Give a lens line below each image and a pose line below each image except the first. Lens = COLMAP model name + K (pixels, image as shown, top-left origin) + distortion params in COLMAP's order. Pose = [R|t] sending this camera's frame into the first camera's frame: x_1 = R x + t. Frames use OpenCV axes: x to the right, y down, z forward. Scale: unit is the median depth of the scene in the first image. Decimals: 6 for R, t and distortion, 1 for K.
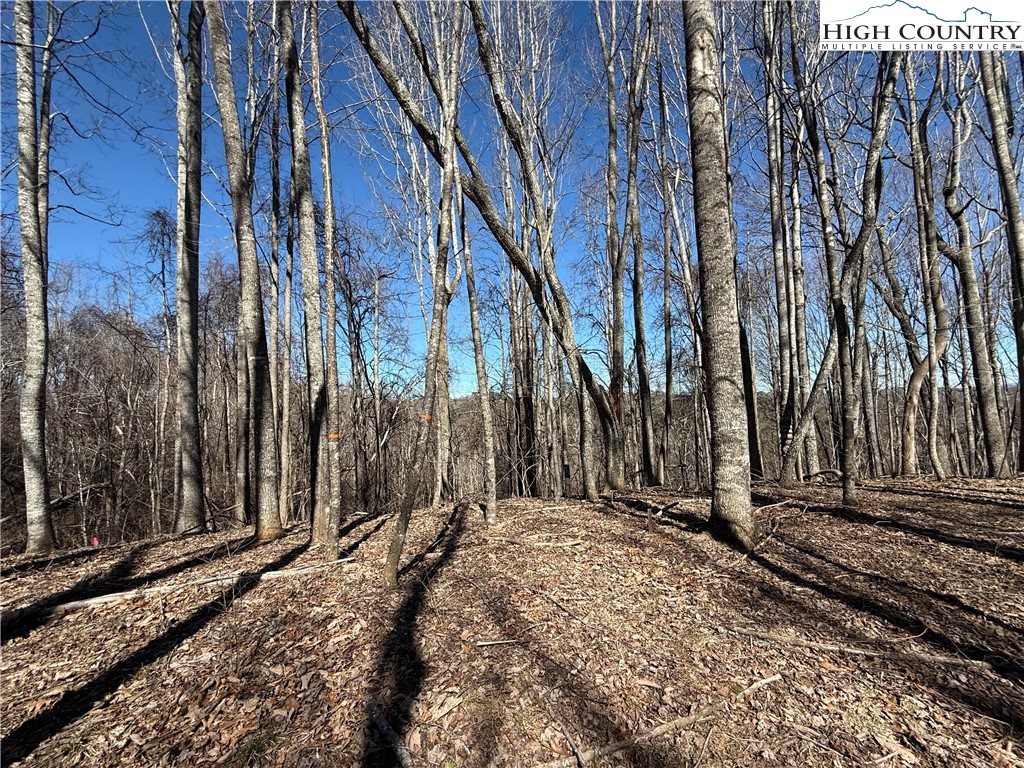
lens RADIAL K [[407.2, 0, 508.6], [0, 407.2, 383.8], [0, 0, 1]] dist [0.000490, -0.000114]
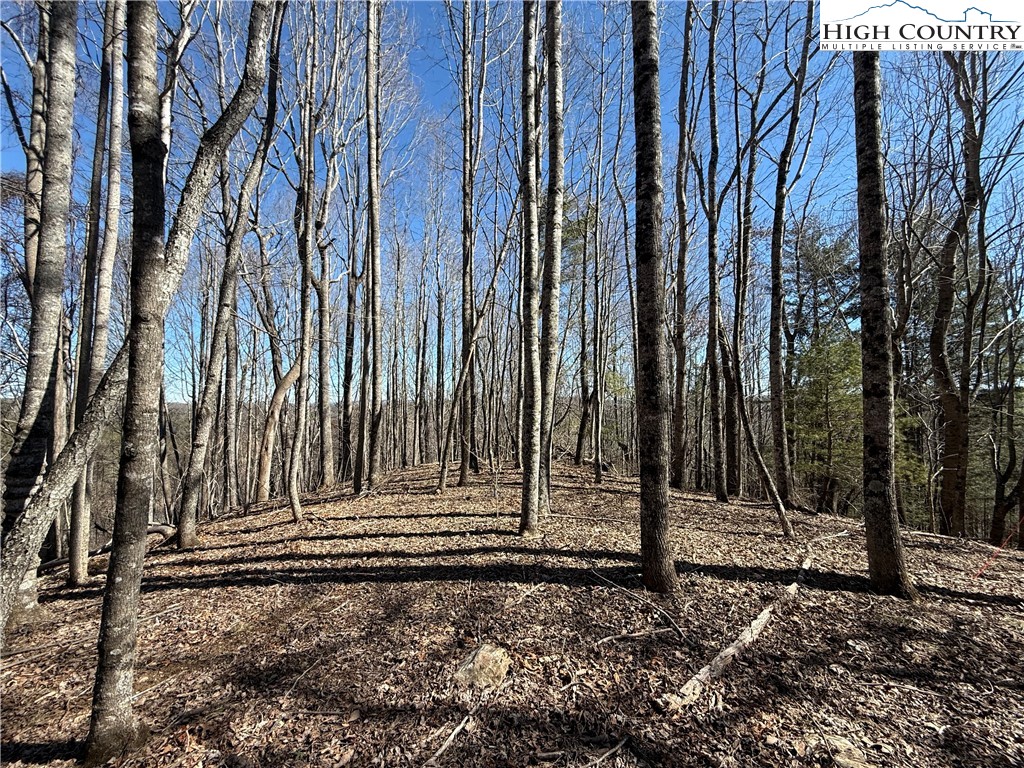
lens RADIAL K [[407.2, 0, 508.6], [0, 407.2, 383.8], [0, 0, 1]] dist [0.000490, -0.000114]
pose [[0.255902, 0.089412, 0.962559, 0.198546], [-0.060793, 0.995231, -0.076285, 0.006119], [-0.964789, -0.038996, 0.260117, 0.211070]]
